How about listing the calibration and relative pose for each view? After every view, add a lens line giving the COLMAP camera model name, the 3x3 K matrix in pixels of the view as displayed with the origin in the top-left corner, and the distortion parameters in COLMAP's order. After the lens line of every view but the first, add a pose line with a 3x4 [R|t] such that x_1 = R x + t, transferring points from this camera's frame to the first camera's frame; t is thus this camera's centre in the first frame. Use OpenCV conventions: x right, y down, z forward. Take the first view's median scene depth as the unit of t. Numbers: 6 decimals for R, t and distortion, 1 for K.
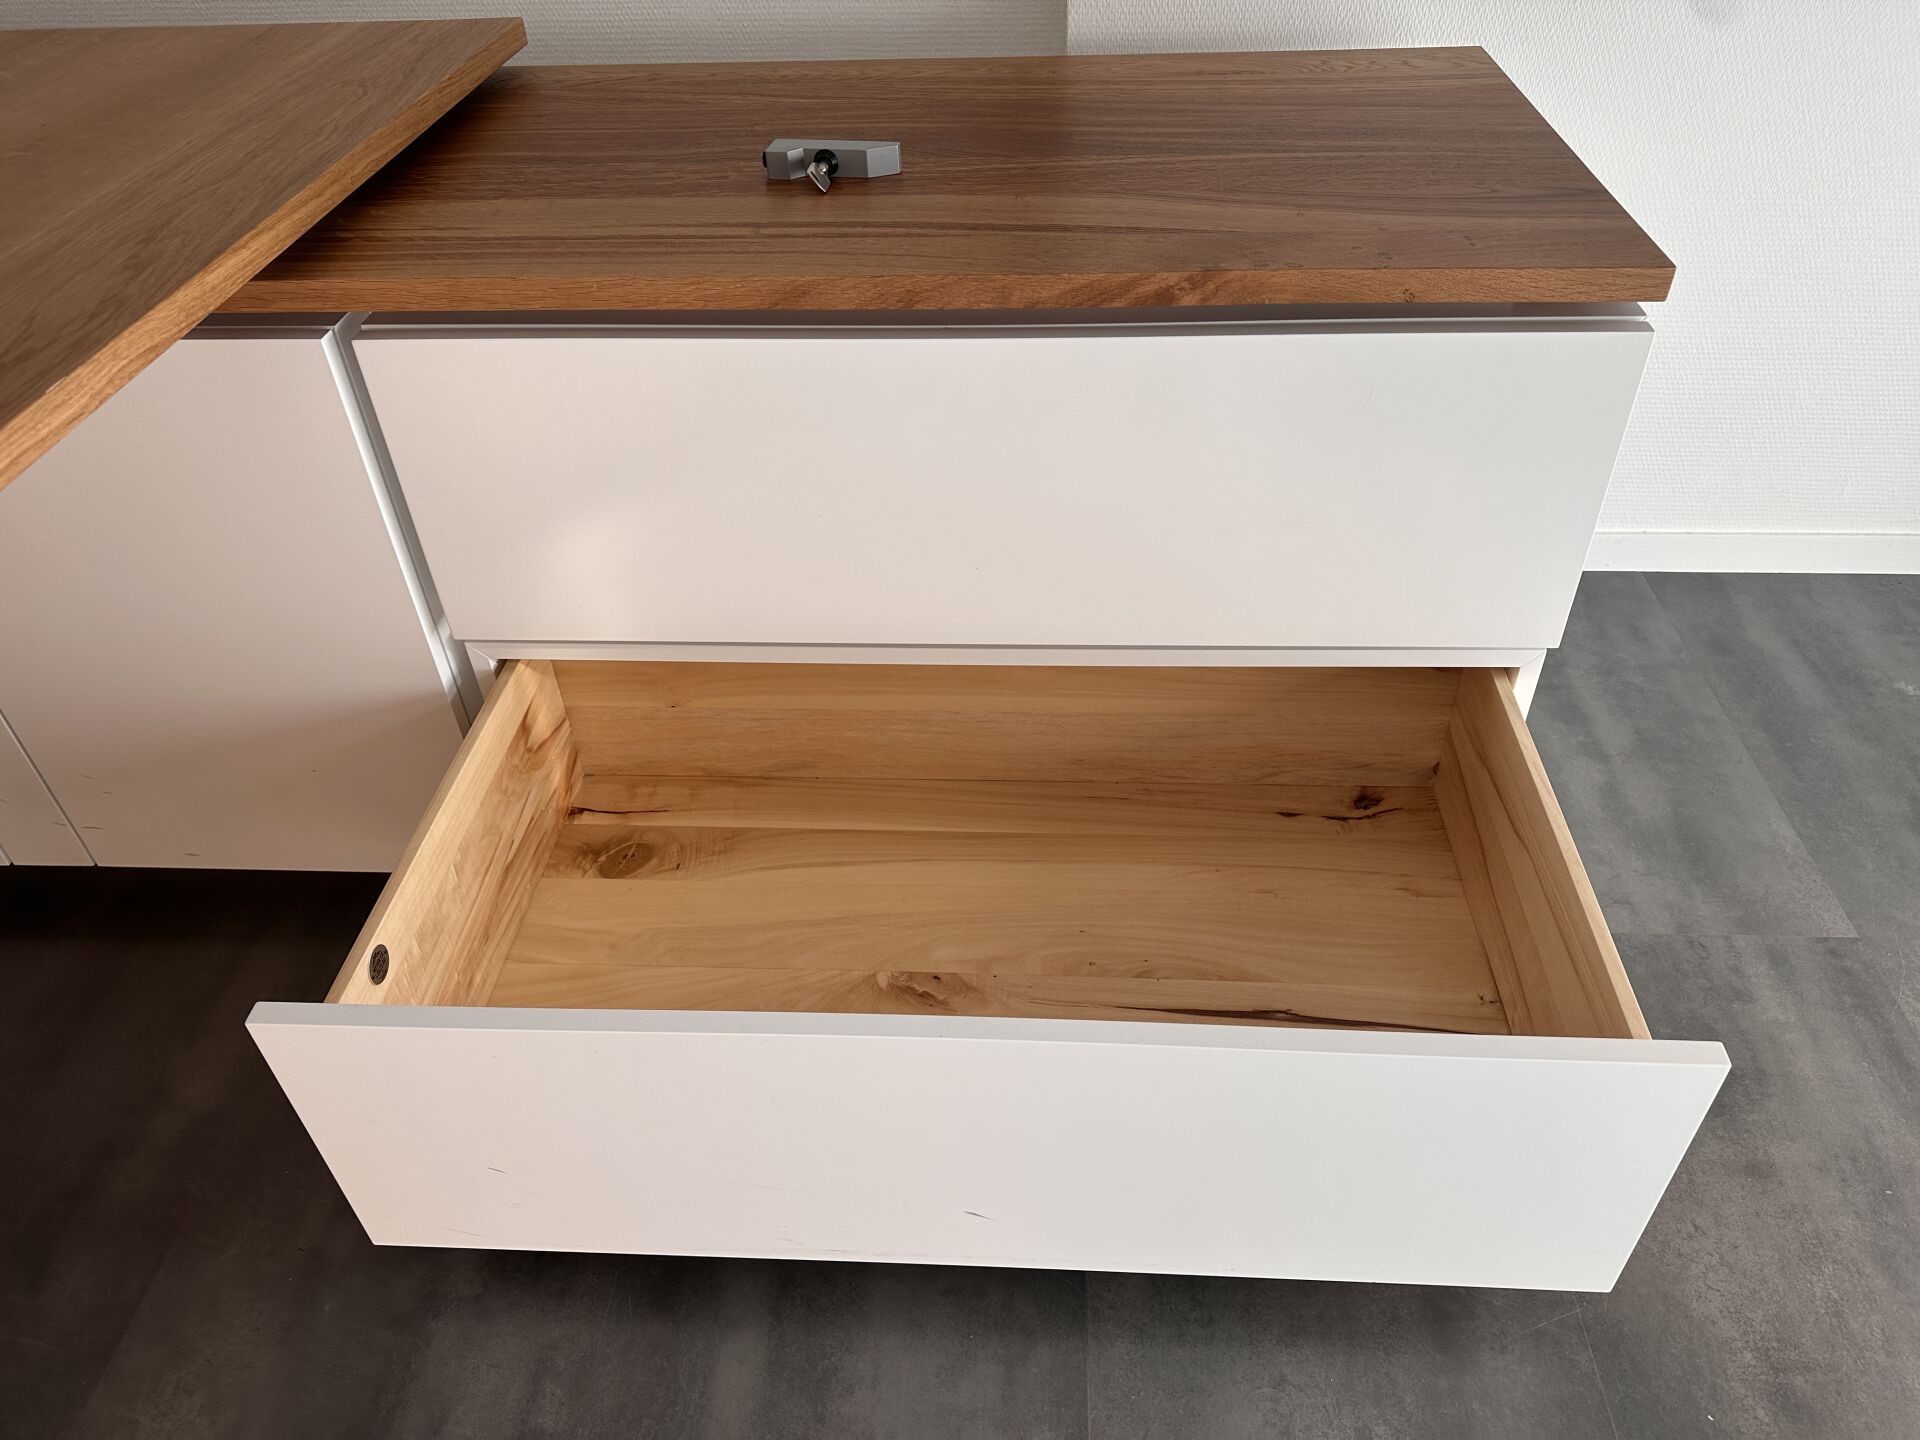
lens RADIAL K [[1337.9, 0, 962.6], [0, 1337.9, 739.6], [0, 0, 1]] dist [0.039887, -0.034706]
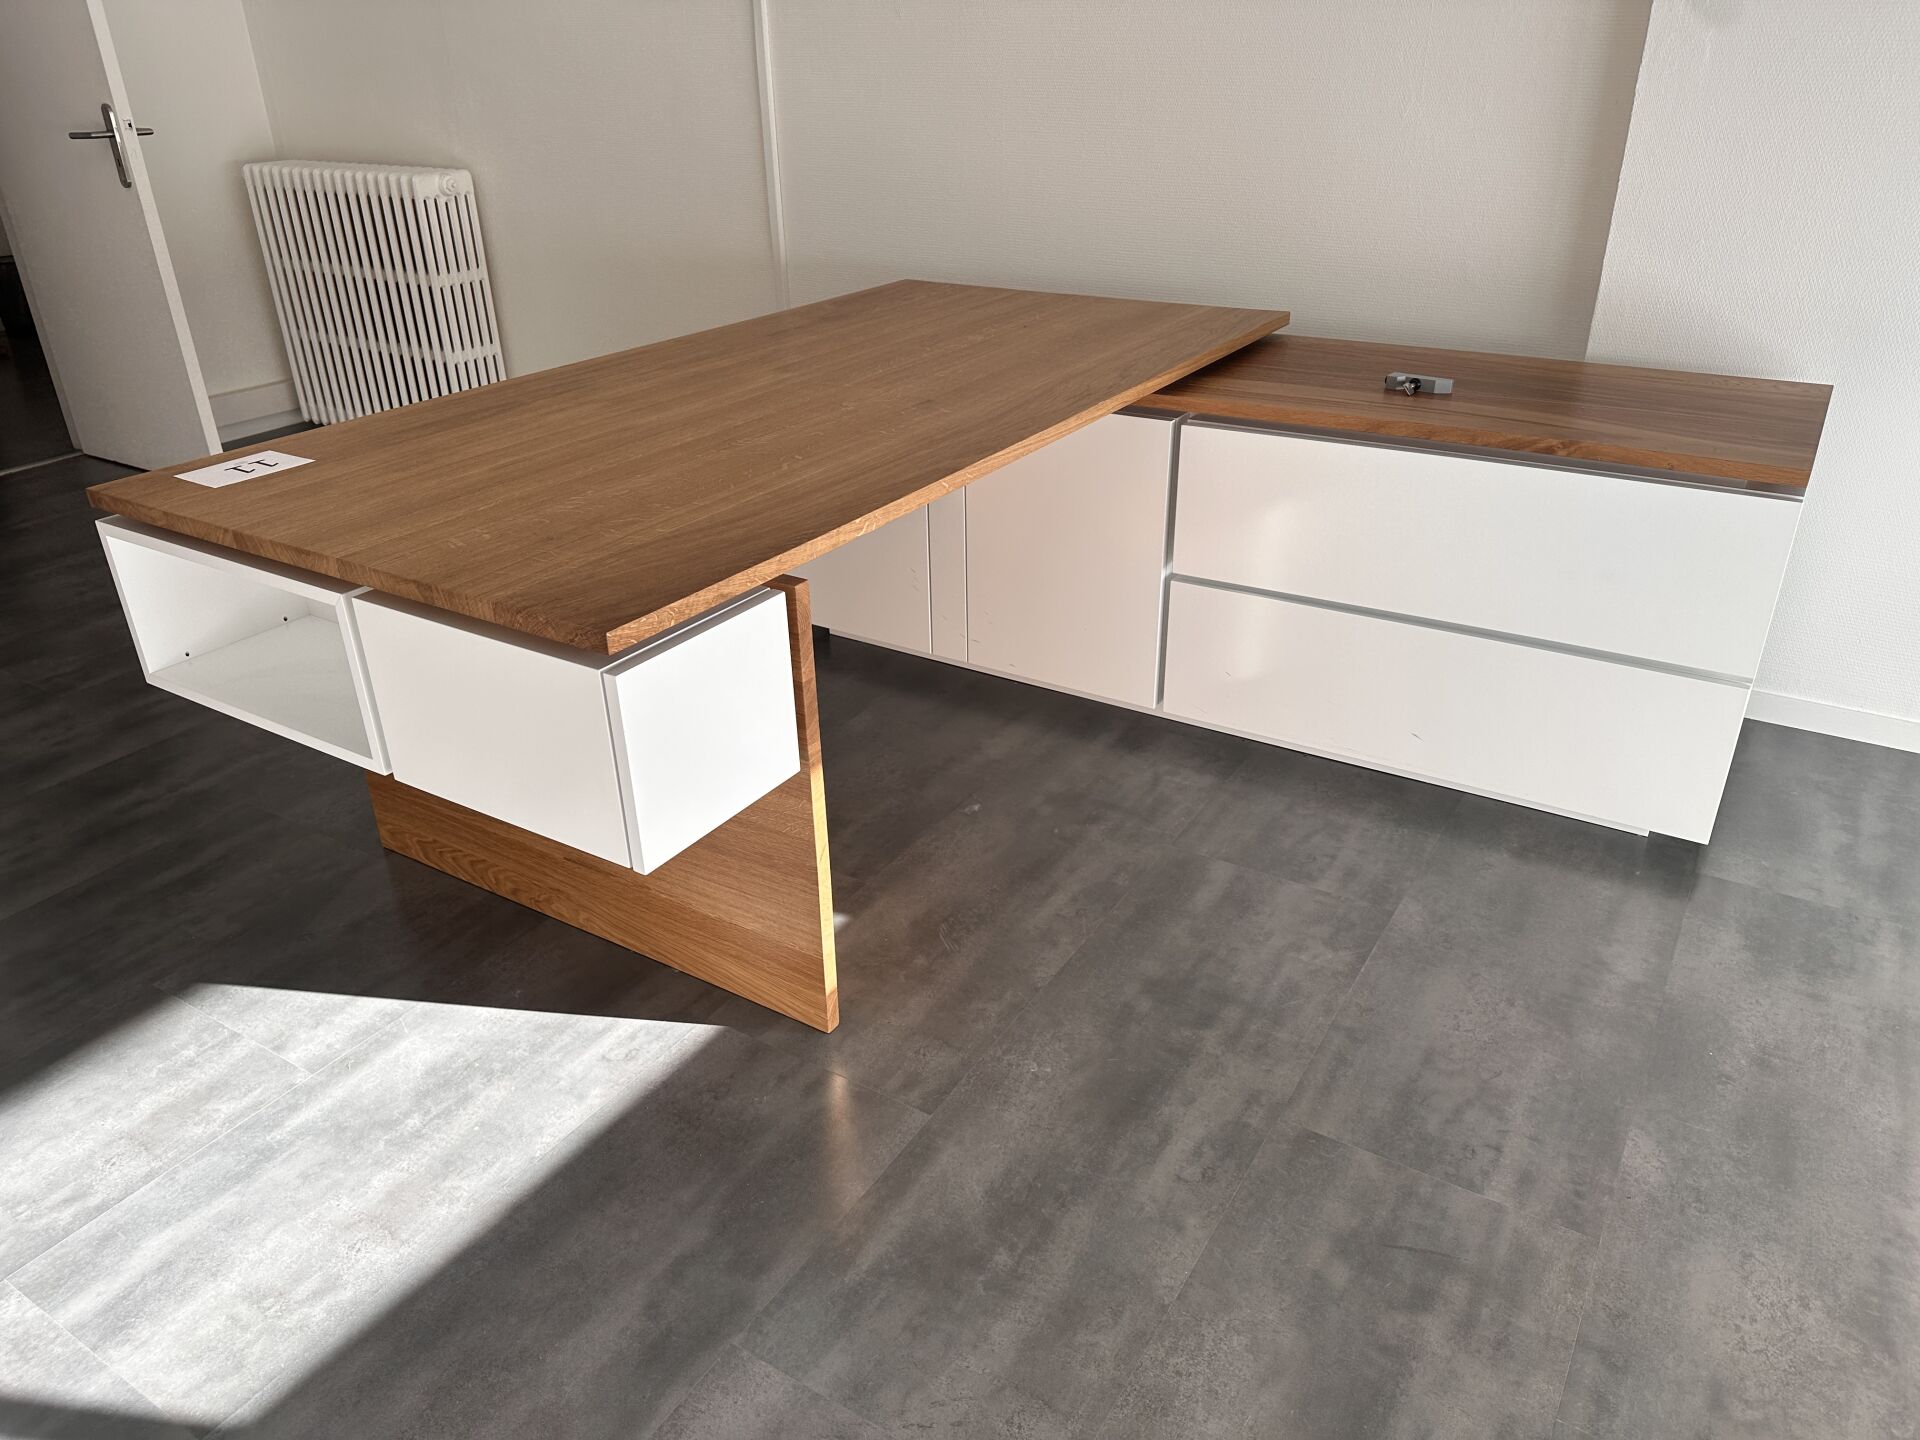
lens RADIAL K [[1337.9, 0, 960.0], [0, 1337.9, 723.0], [0, 0, 1]] dist [0.039887, -0.034706]
pose [[0.874580, 0.239257, -0.421742, 0.294246], [-0.325403, 0.934441, -0.144684, 0.611806], [0.359476, 0.263774, 0.895098, -1.016762]]
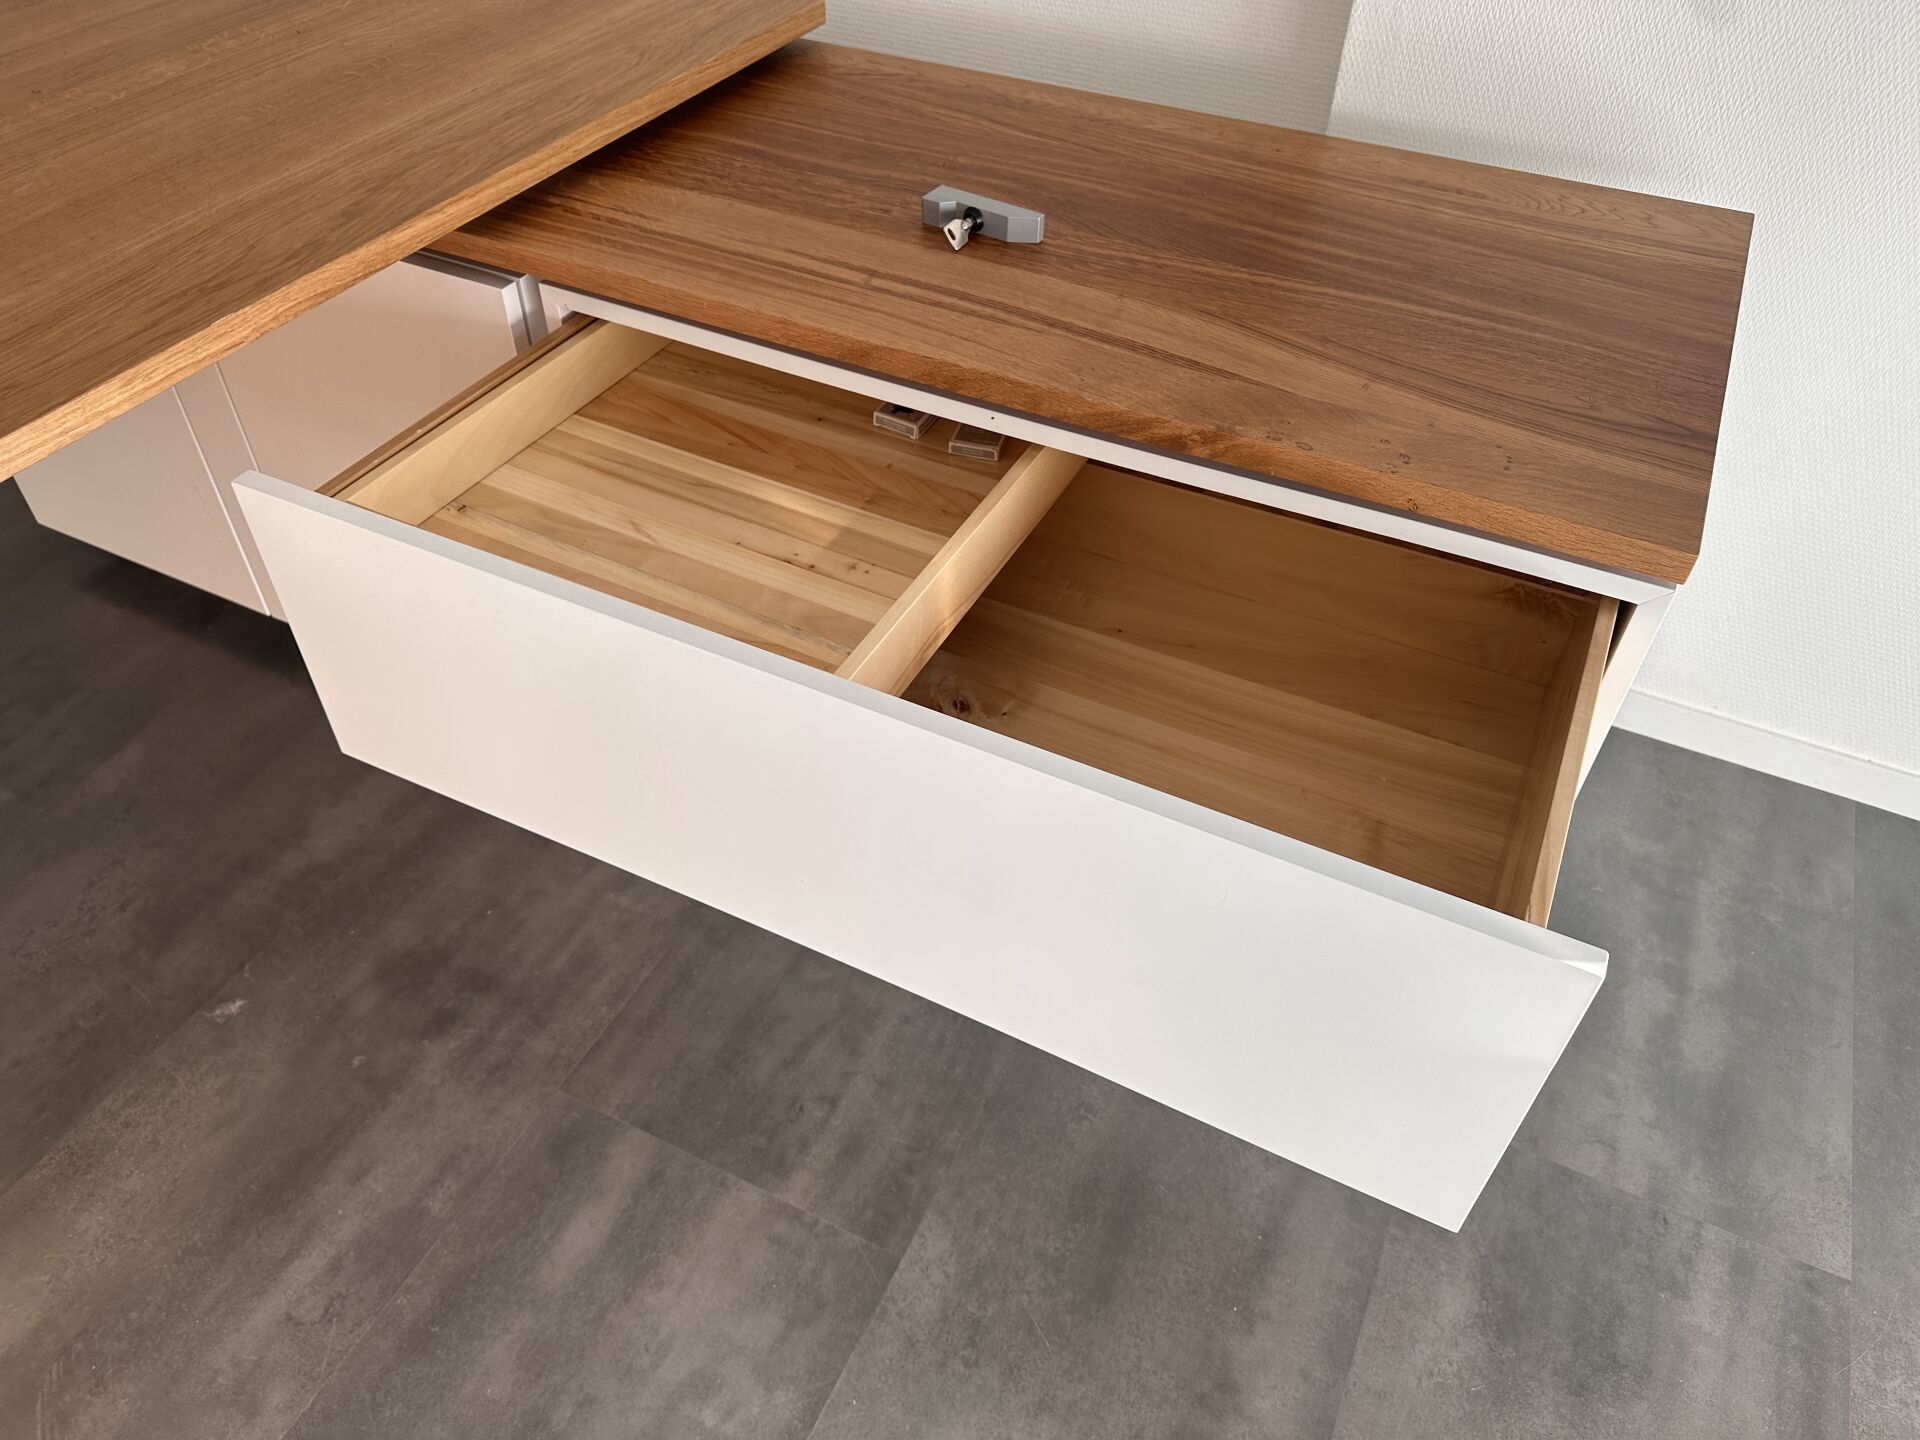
lens RADIAL K [[1337.9, 0, 944.4], [0, 1337.9, 722.7], [0, 0, 1]] dist [0.039887, -0.034706]
pose [[0.918423, 0.304314, -0.252767, 0.266666], [-0.286833, 0.952287, 0.104287, -0.155931], [0.272443, -0.023278, 0.961890, -0.031458]]
